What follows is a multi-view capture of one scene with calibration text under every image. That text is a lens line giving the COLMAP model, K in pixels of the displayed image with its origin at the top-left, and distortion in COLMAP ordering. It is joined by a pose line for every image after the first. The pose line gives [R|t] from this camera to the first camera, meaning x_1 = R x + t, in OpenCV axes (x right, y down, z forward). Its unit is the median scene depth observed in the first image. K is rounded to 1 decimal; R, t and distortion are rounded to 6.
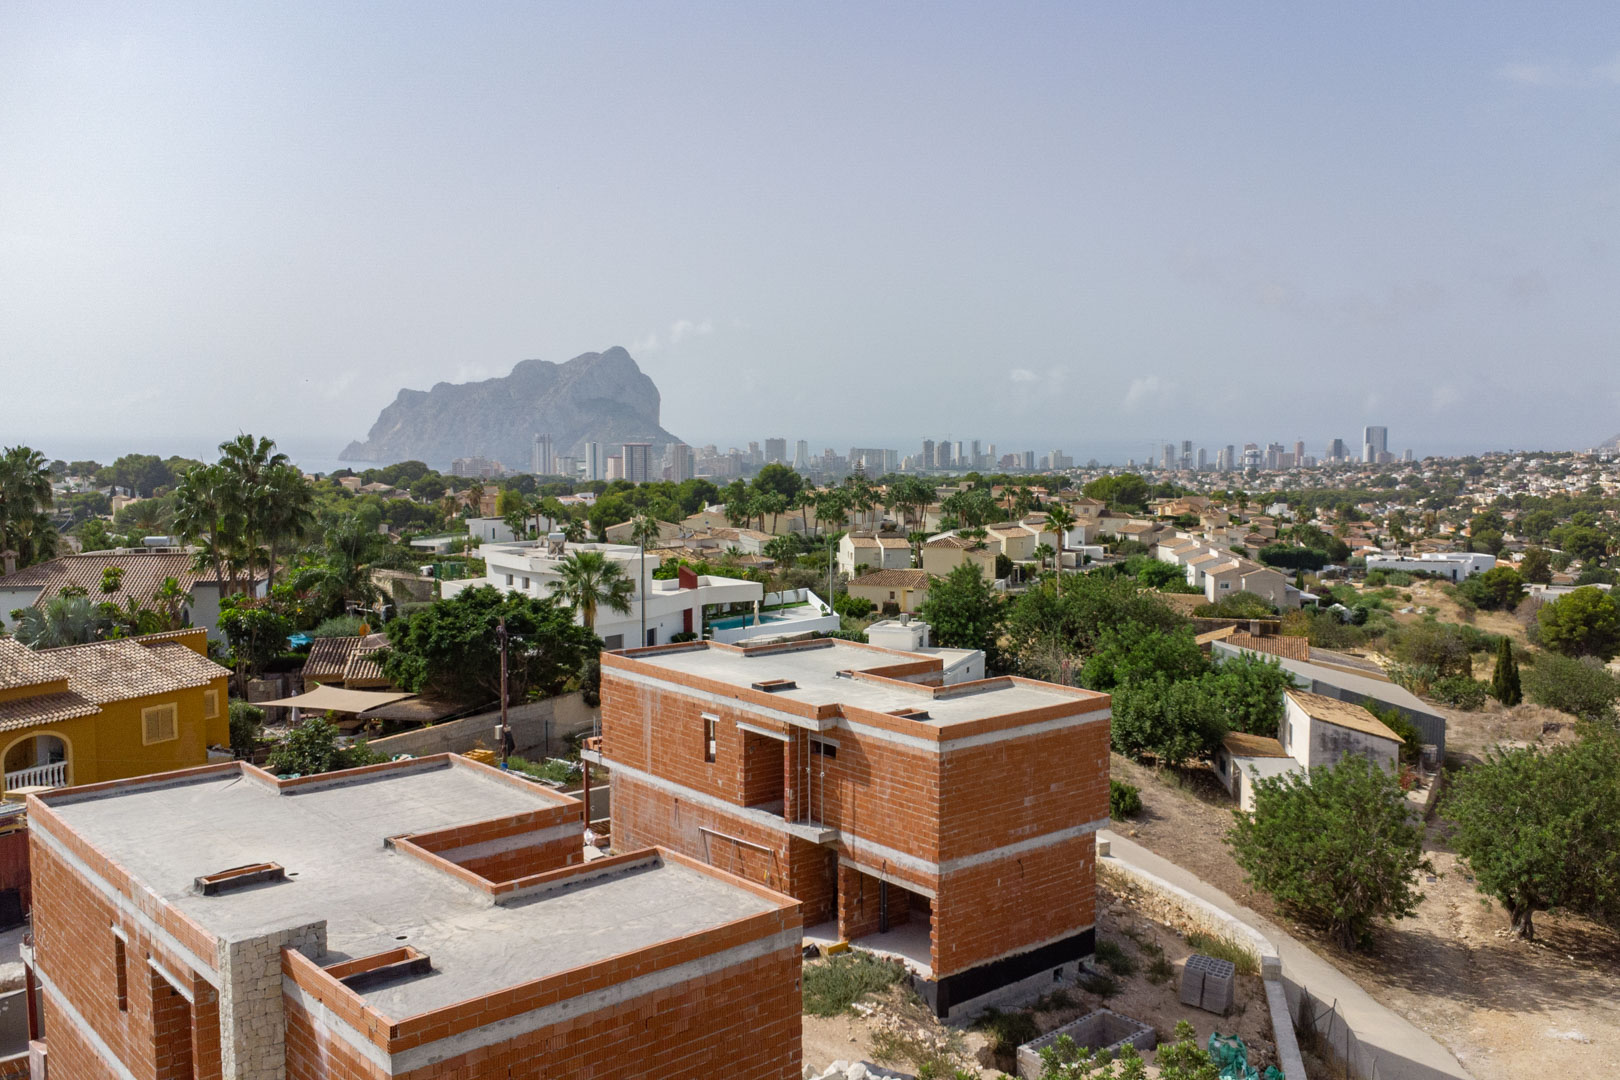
lens RADIAL K [[1448.1, 0, 947.4], [0, 1448.1, 539.6], [0, 0, 1]] dist [0.007469, 0.010532]
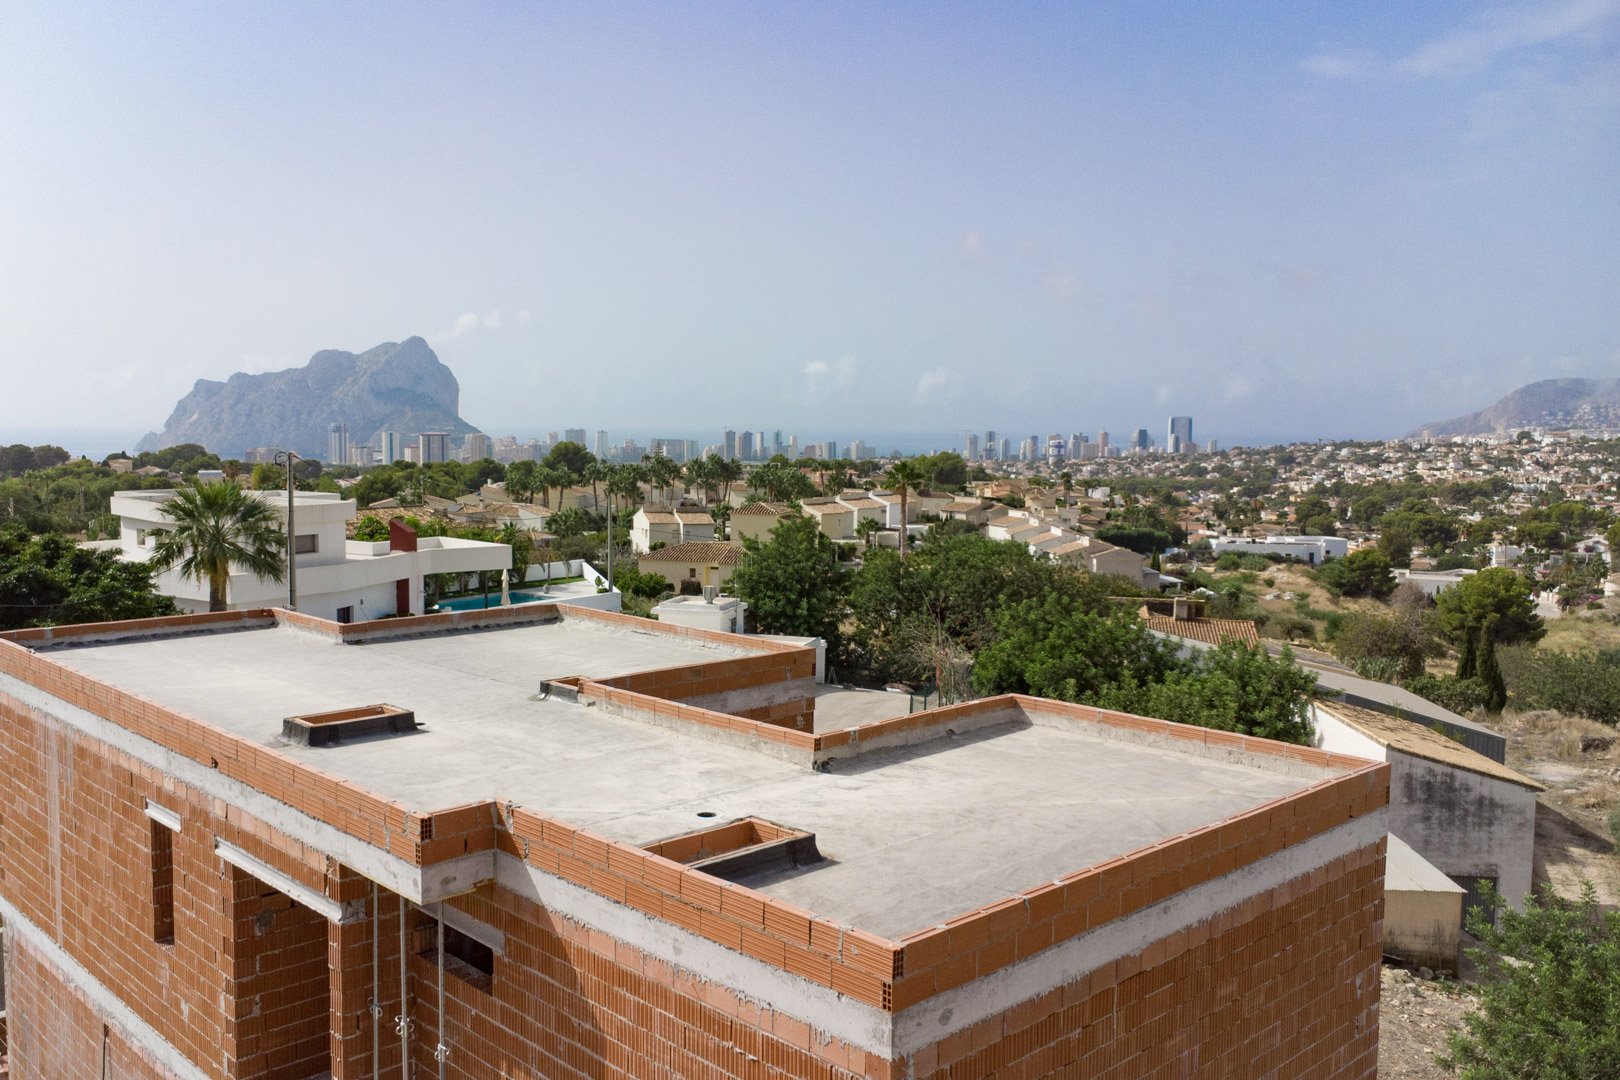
lens RADIAL K [[1429.1, 0, 745.0], [0, 1429.1, 536.7], [0, 0, 1]] dist [0.018555, -0.012929]
pose [[0.999998, -0.000693, -0.001987, -0.003946], [0.000698, 0.999997, 0.002242, 0.009193], [0.001986, -0.002244, 0.999996, 0.109836]]
